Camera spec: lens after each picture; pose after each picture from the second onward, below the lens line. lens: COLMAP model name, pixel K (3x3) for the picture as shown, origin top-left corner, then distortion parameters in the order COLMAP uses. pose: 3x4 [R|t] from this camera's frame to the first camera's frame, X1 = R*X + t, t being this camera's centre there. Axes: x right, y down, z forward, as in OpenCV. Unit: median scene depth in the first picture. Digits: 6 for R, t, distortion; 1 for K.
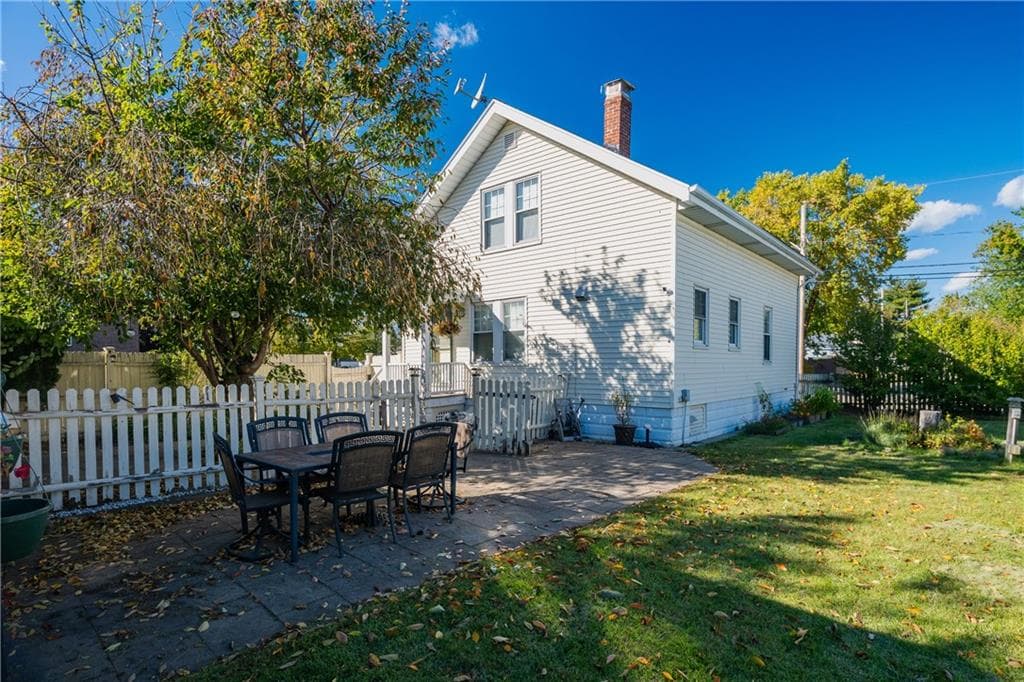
lens RADIAL K [[538.2, 0, 487.9], [0, 538.2, 386.6], [0, 0, 1]] dist [-0.002591, -0.004713]
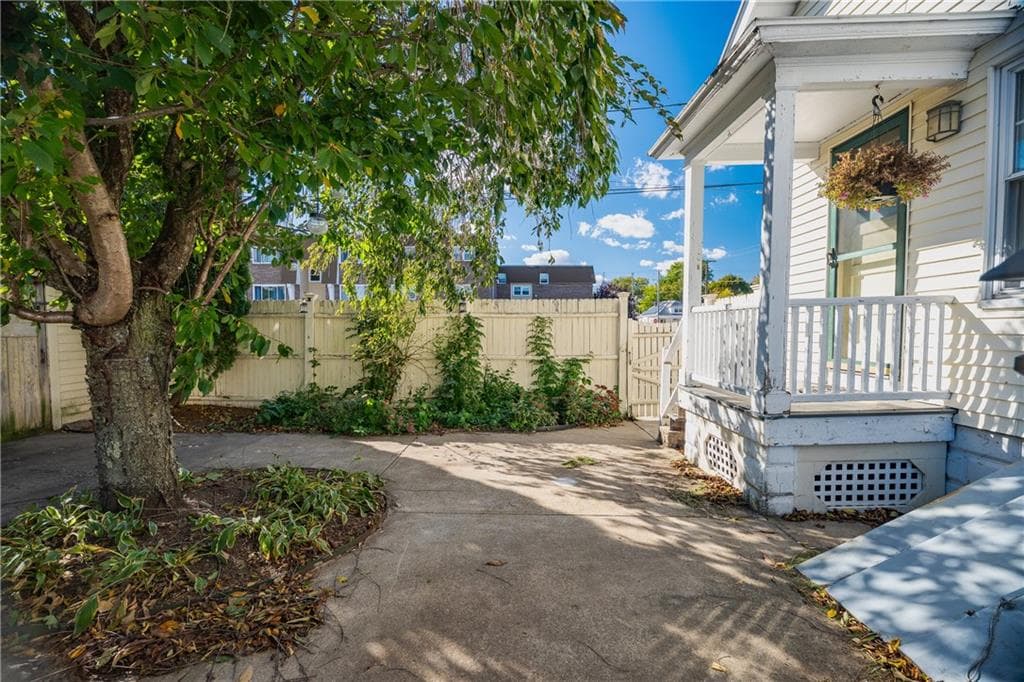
lens RADIAL K [[456.8, 0, 509.0], [0, 456.8, 336.1], [0, 0, 1]] dist [-0.000173, -0.000278]
pose [[0.666435, 0.017620, -0.745355, -0.024408], [-0.032398, 0.999461, -0.005341, -0.019617], [0.744858, 0.027707, 0.666647, 0.838107]]
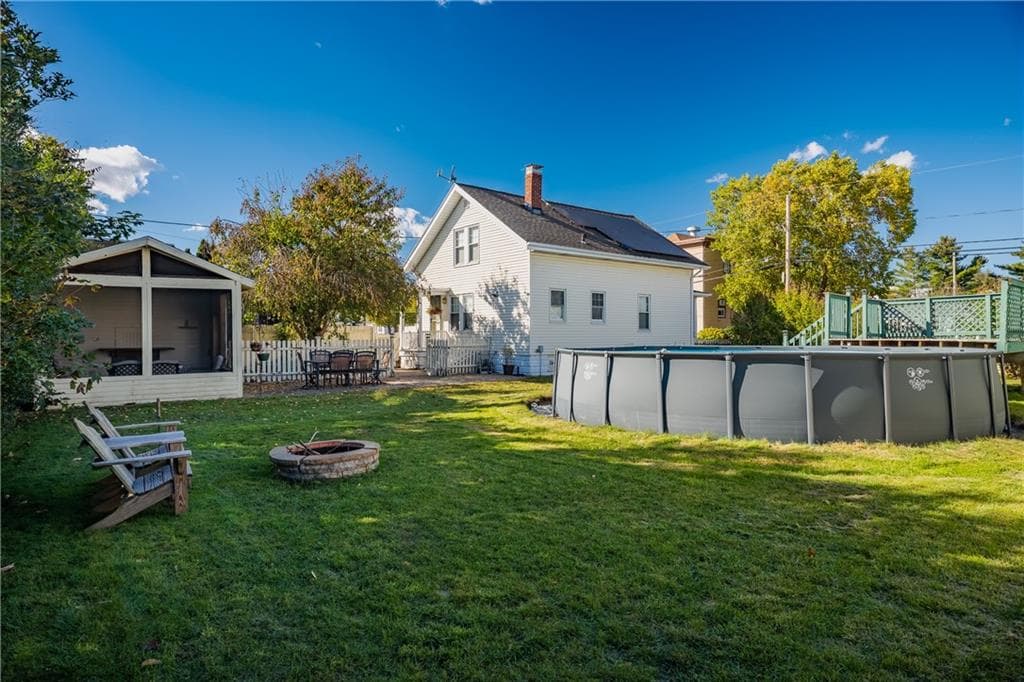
lens RADIAL K [[607.3, 0, 505.0], [0, 607.3, 335.8], [0, 0, 1]] dist [-0.001212, 0.001515]
pose [[0.982539, 0.002221, -0.186043, 0.614905], [-0.008372, 0.999444, -0.032281, 0.039592], [0.185868, 0.033275, 0.982011, -1.038041]]
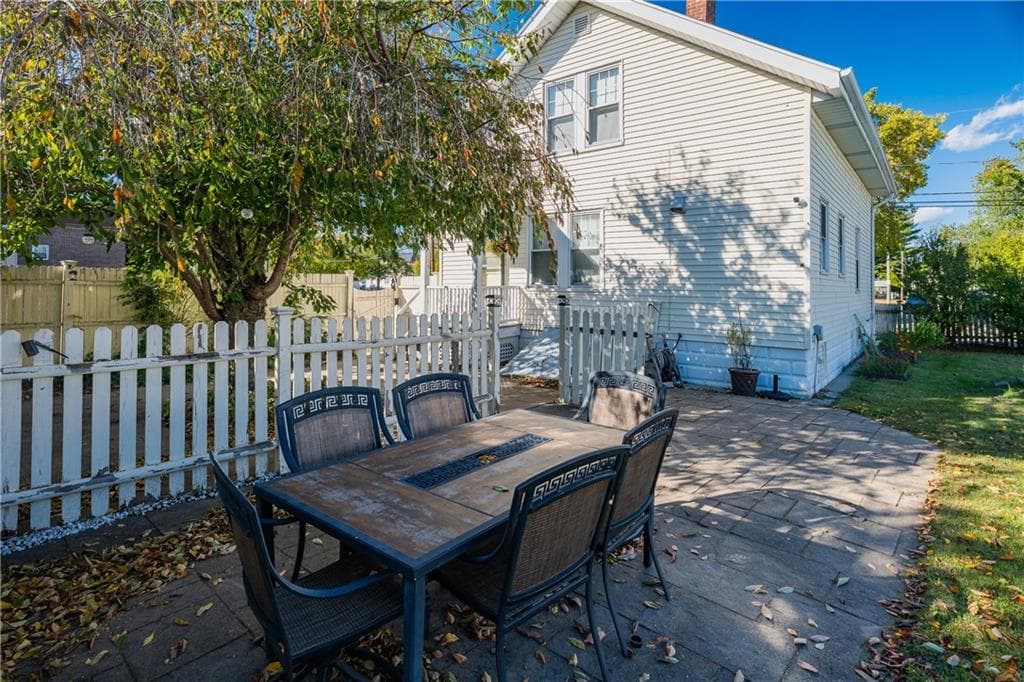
lens RADIAL K [[522.6, 0, 515.3], [0, 522.6, 281.7], [0, 0, 1]] dist [-0.002831, -0.000747]
pose [[0.998041, 0.014201, 0.060937, -0.125147], [-0.011235, 0.998748, -0.048752, -0.015281], [-0.061553, 0.047972, 0.996950, 0.238795]]
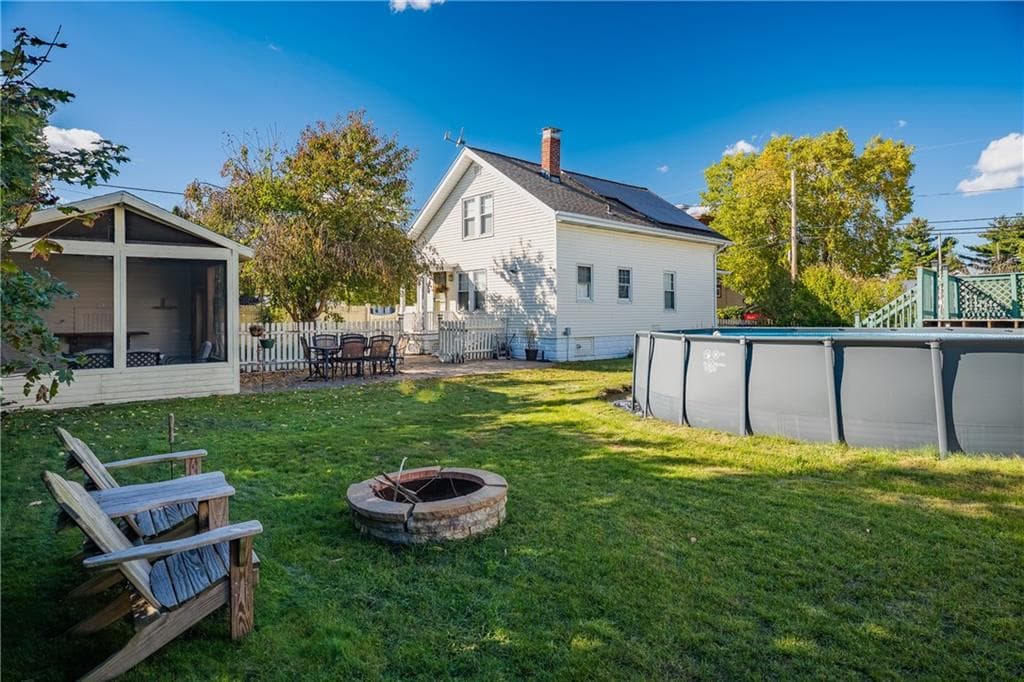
lens RADIAL K [[607.3, 0, 504.9], [0, 607.3, 312.5], [0, 0, 1]] dist [-0.001212, 0.001515]
pose [[0.992163, -0.001024, -0.124946, 0.394640], [-0.004003, 0.999192, -0.039979, 0.033721], [0.124886, 0.040166, 0.991358, -0.841047]]
